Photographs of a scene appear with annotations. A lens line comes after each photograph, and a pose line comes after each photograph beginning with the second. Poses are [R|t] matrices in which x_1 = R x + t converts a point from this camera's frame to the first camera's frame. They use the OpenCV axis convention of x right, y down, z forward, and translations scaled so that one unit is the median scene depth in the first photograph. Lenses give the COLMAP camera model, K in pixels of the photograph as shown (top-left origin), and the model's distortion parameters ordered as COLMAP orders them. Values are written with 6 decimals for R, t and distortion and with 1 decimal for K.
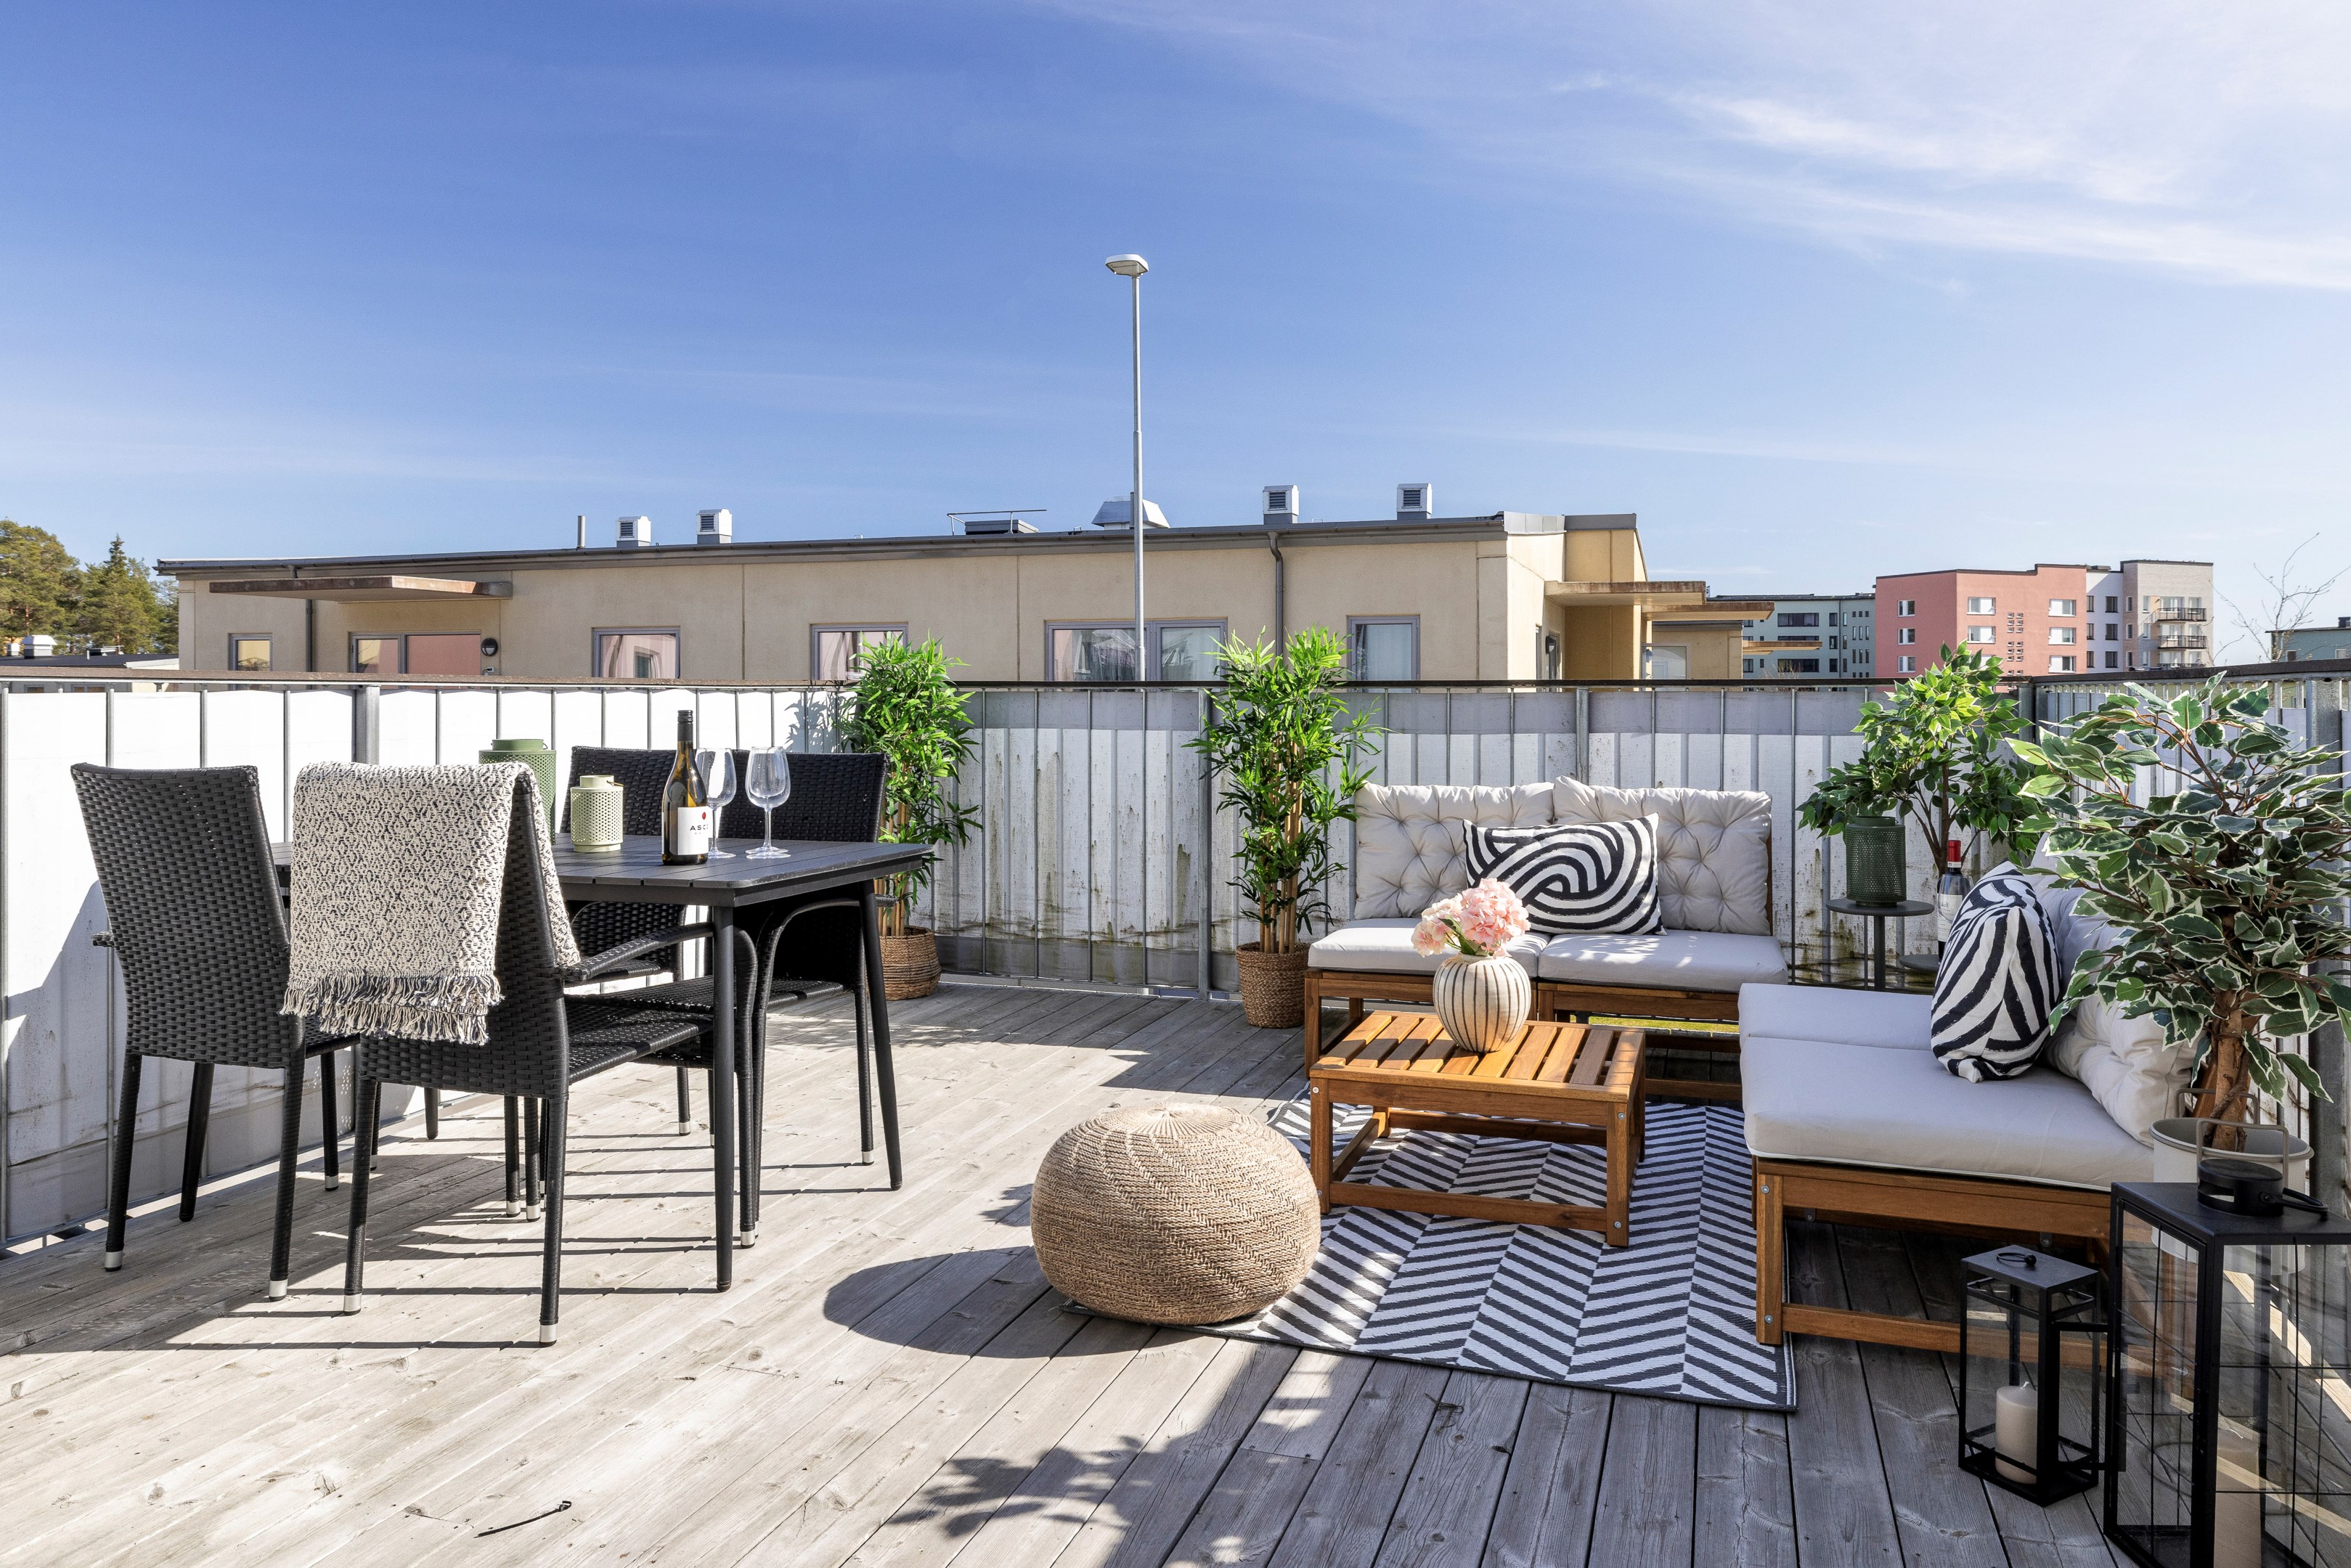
lens RADIAL K [[1582.2, 0, 1198.0], [0, 1582.2, 704.6], [0, 0, 1]] dist [-0.000848, -0.000626]
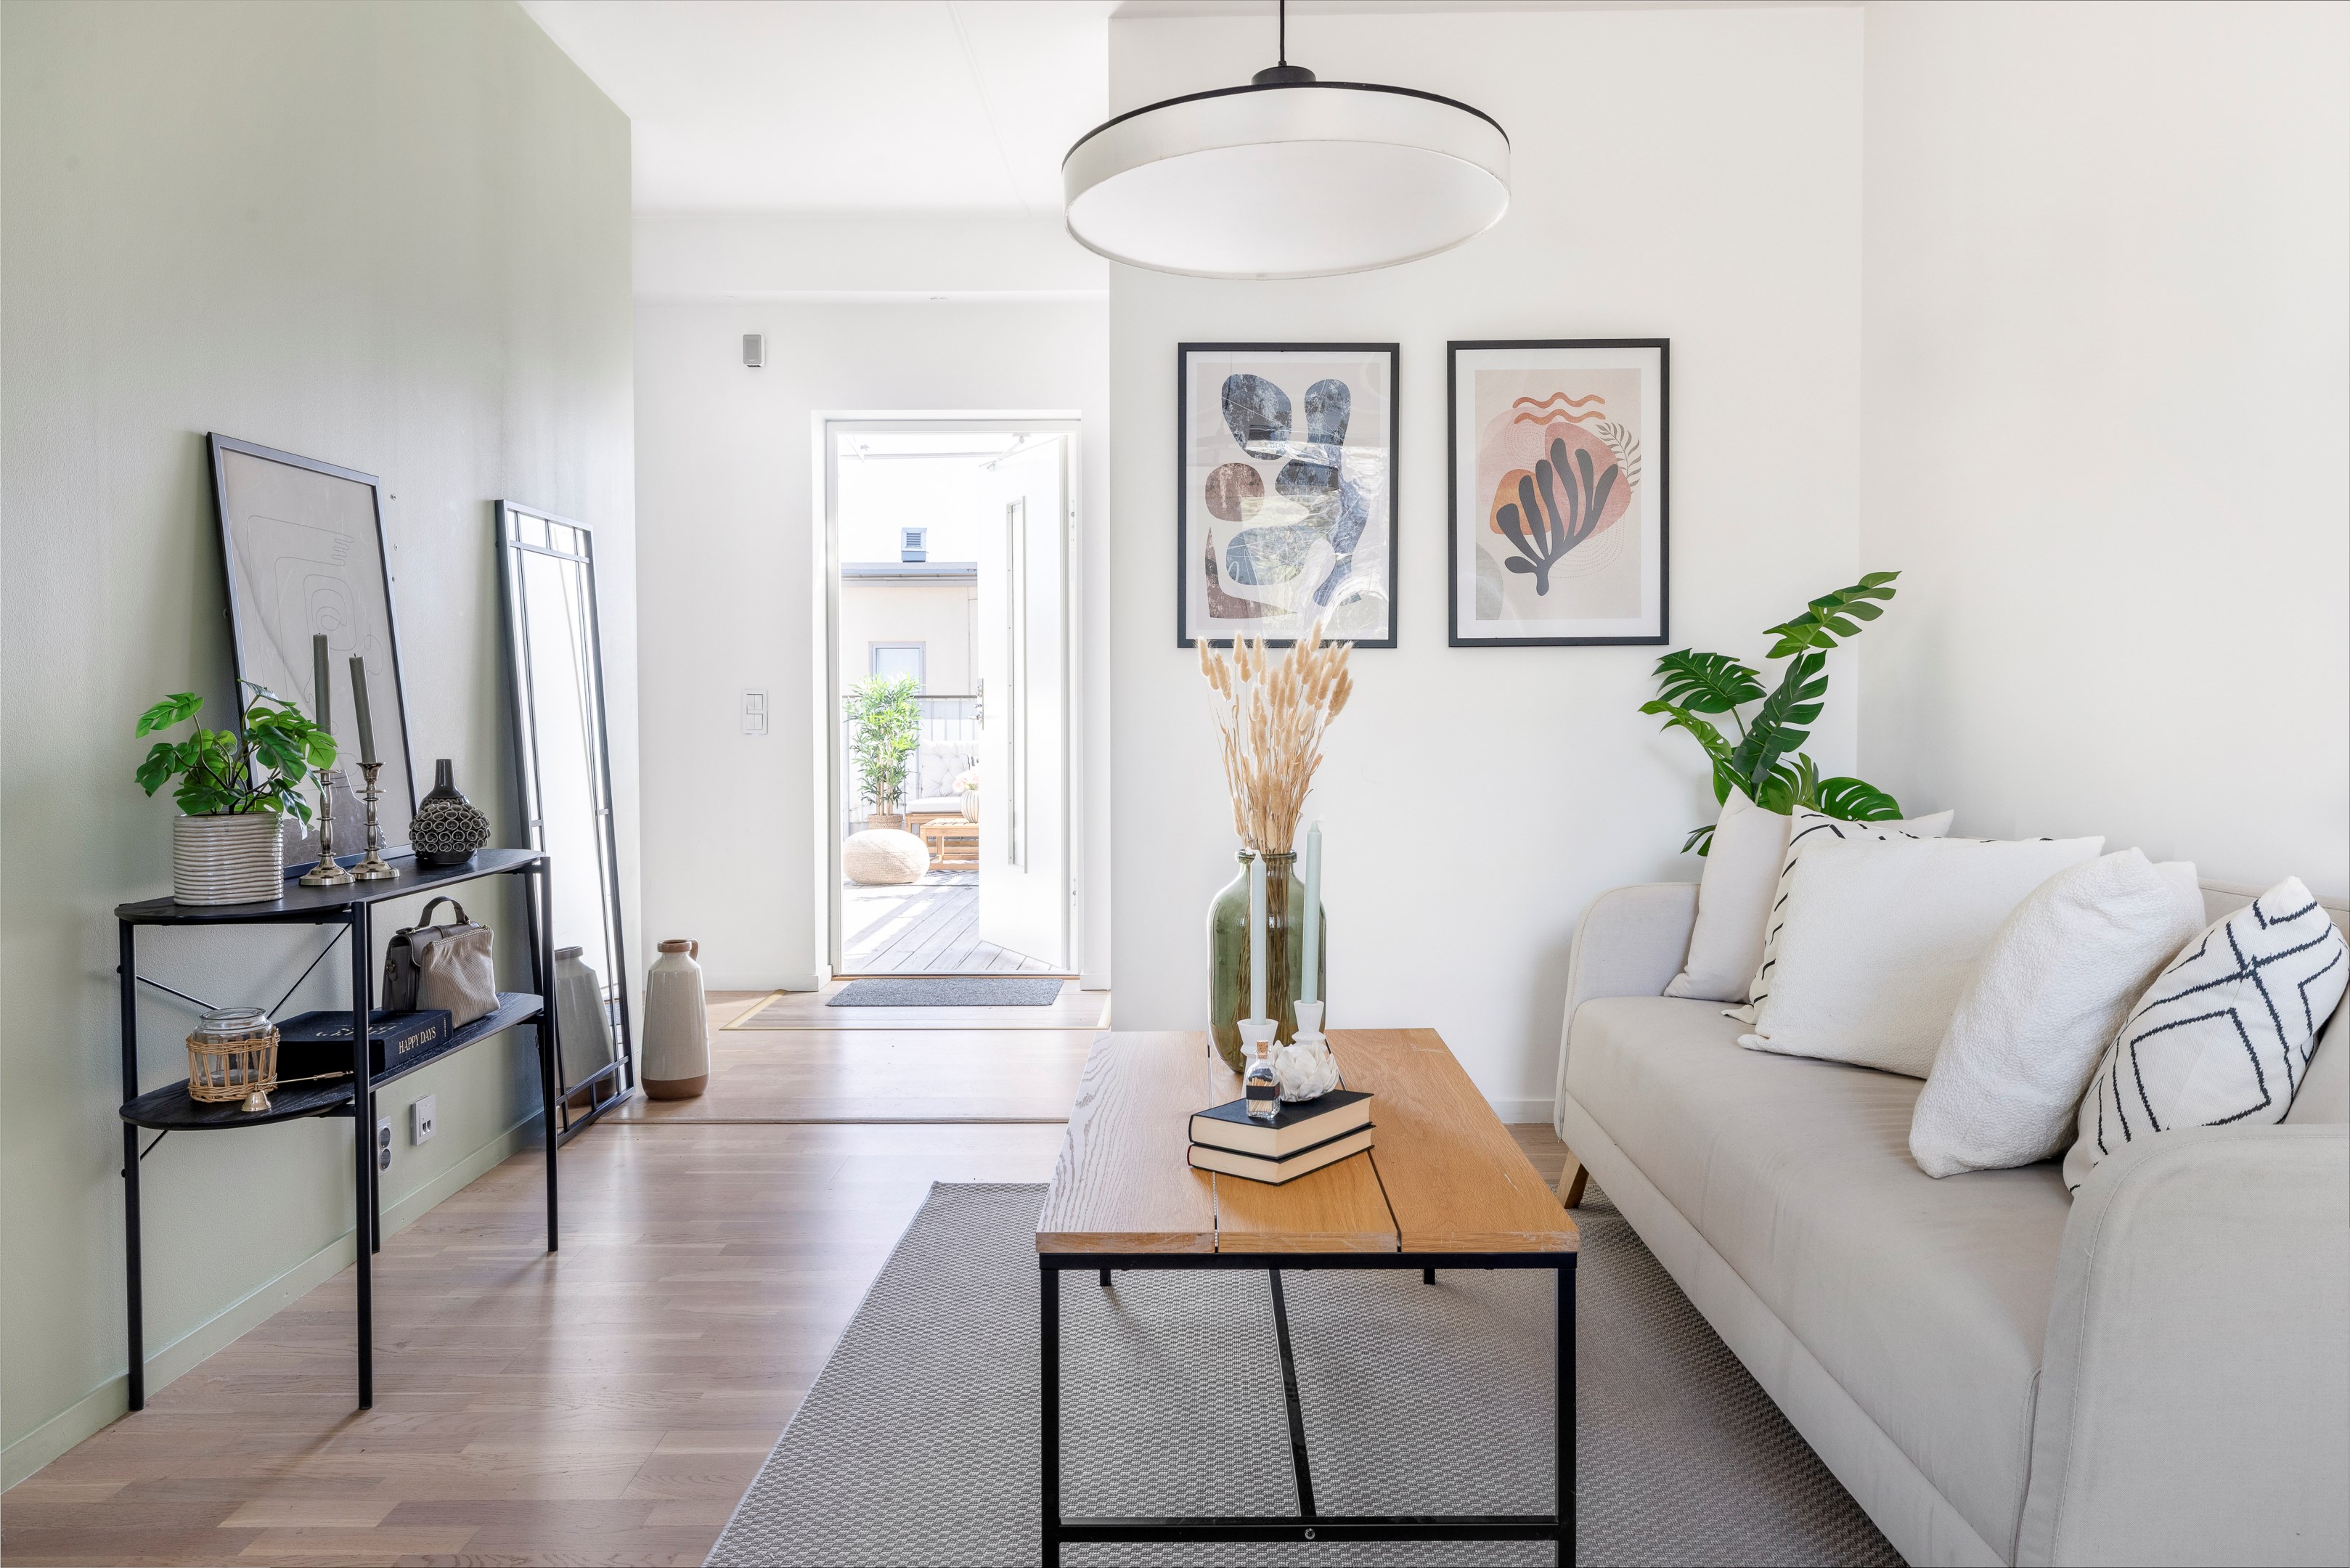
lens RADIAL K [[1625.2, 0, 1175.0], [0, 1625.2, 784.0], [0, 0, 1]] dist [-0.000460, 0.000466]
pose [[0.954040, -0.010721, 0.299489, -0.380935], [-0.002084, 0.999098, 0.042405, 0.016730], [-0.299673, -0.041080, 0.953157, -2.045580]]
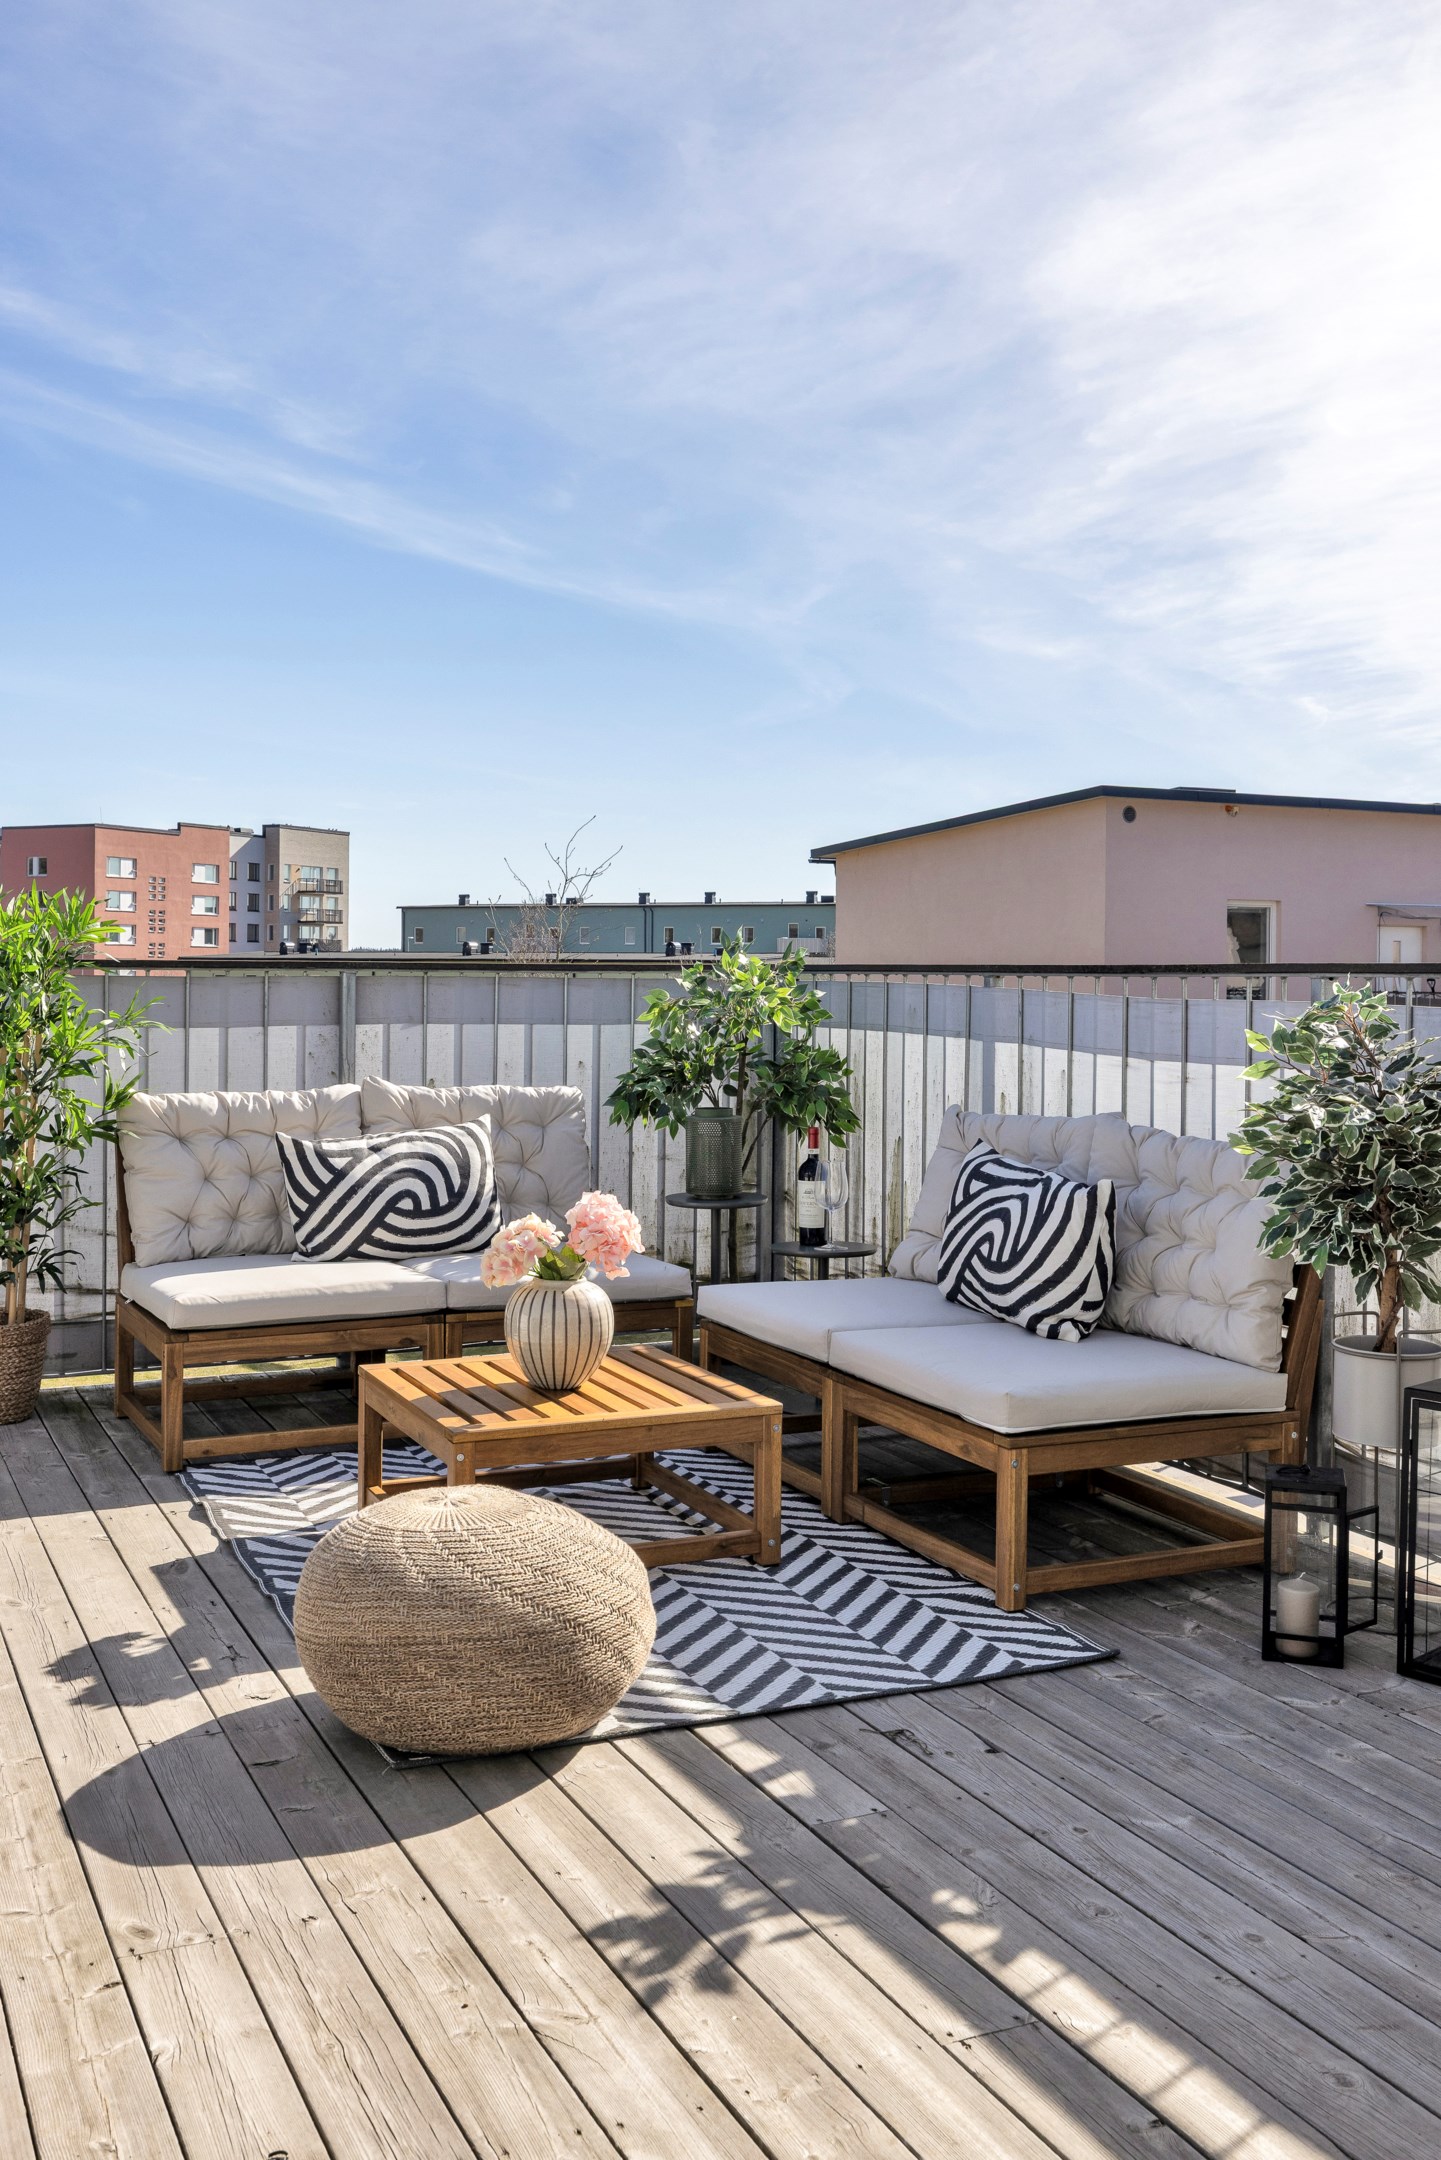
lens RADIAL K [[1989.4, 0, 678.5], [0, 1989.4, 974.8], [0, 0, 1]] dist [0.003665, -0.001668]
pose [[0.733617, 0.007124, 0.679526, -0.529915], [-0.004883, 0.999974, -0.005212, -0.006177], [-0.679546, 0.000506, 0.733633, 0.141503]]
